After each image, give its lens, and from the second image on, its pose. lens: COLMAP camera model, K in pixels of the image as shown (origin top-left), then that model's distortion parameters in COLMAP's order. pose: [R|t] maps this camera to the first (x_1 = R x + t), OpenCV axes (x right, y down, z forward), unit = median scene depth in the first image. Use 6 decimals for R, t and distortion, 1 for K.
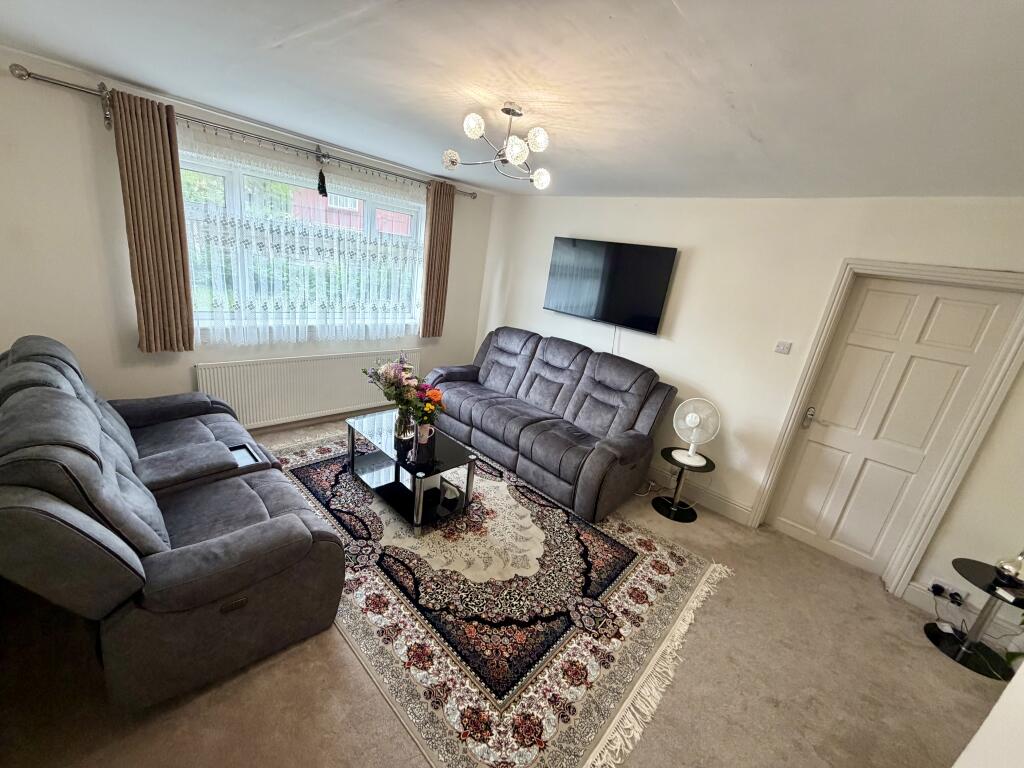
lens RADIAL K [[406.0, 0, 507.9], [0, 406.0, 380.9], [0, 0, 1]] dist [0.002806, -0.000104]
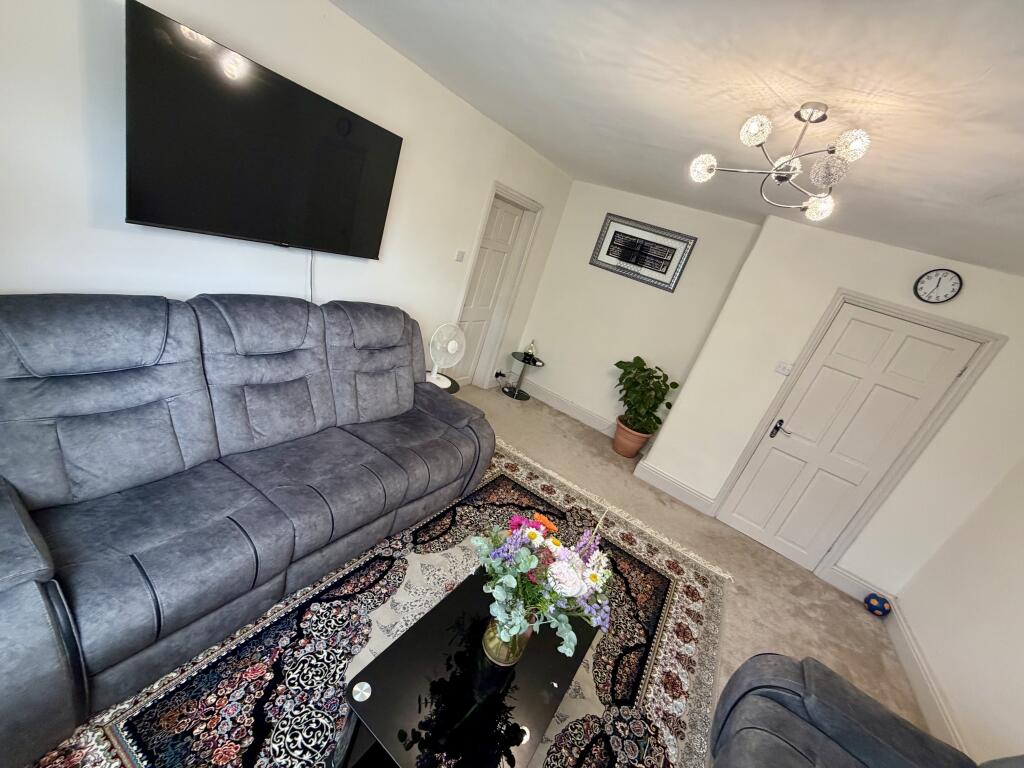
lens RADIAL K [[406.0, 0, 512.9], [0, 406.0, 382.6], [0, 0, 1]] dist [0.002806, -0.000104]
pose [[-0.144966, -0.512973, 0.846075, -0.634223], [-0.045756, 0.857669, 0.512163, -0.472990], [-0.988378, 0.035533, -0.147805, 1.323327]]
